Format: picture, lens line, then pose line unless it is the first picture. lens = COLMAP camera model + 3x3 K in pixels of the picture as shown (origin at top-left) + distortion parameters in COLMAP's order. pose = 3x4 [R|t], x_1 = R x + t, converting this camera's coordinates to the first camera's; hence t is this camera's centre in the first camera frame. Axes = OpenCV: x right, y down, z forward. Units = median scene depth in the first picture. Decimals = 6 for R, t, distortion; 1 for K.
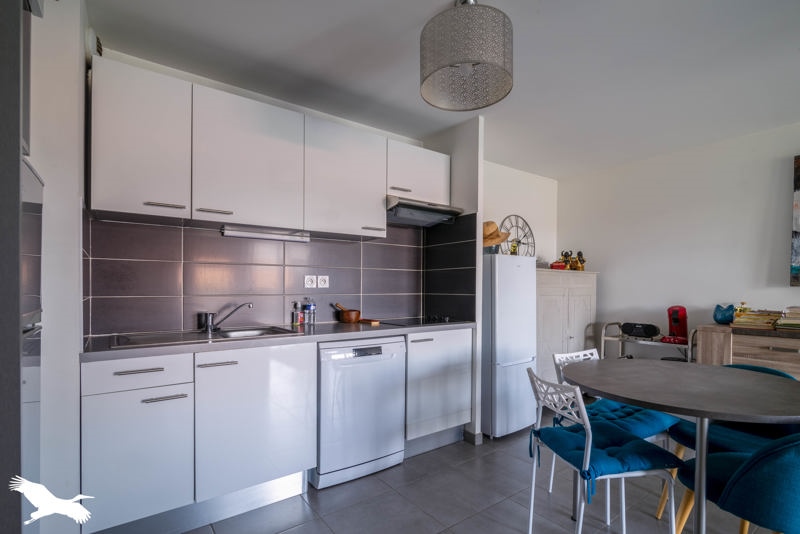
lens RADIAL K [[373.6, 0, 398.8], [0, 373.6, 284.4], [0, 0, 1]] dist [-0.000671, -0.000143]
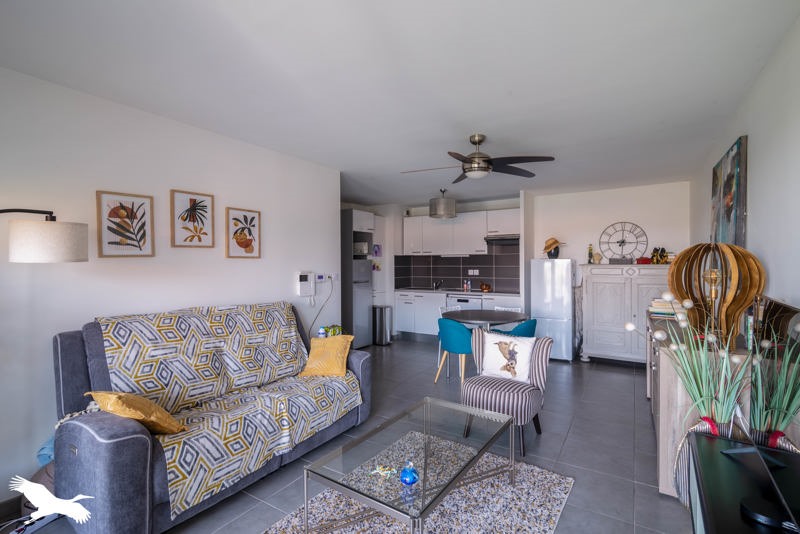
lens RADIAL K [[378.6, 0, 400.0], [0, 378.6, 267.0], [0, 0, 1]] dist [-0.000119, -0.000005]
pose [[0.341546, 0.009408, -0.939818, 1.549750], [0.003214, 0.999932, 0.011178, -0.054897], [0.939860, -0.006838, 0.341493, -0.198223]]
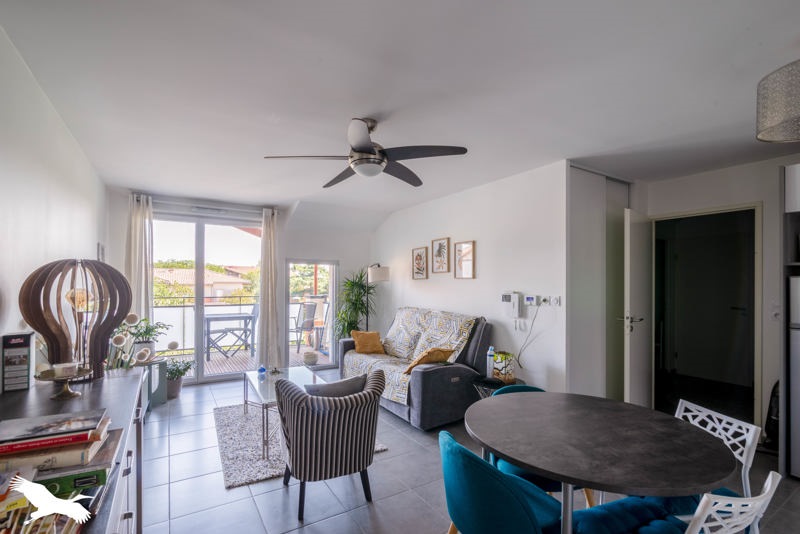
lens RADIAL K [[373.6, 0, 398.8], [0, 373.6, 284.4], [0, 0, 1]] dist [-0.000671, -0.000143]
pose [[-0.997535, -0.002852, 0.070110, 0.585358], [-0.002699, 0.999994, 0.002285, -0.051833], [-0.070116, 0.002090, -0.997537, 1.098338]]
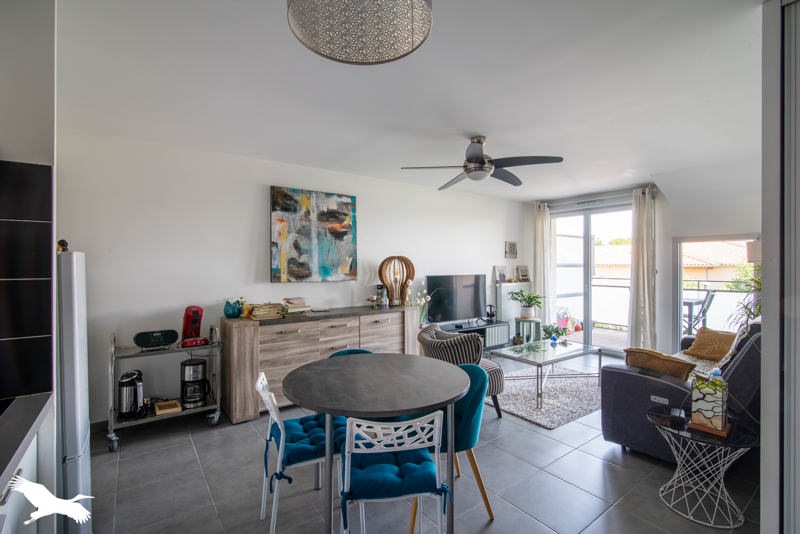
lens RADIAL K [[365.0, 0, 400.0], [0, 365.0, 267.0], [0, 0, 1]] dist [0.000196, -0.000010]
pose [[-0.009722, -0.001070, 0.999952, -0.237993], [0.002353, 0.999997, 0.001093, -0.049468], [-0.999950, 0.002363, -0.009719, 0.556660]]
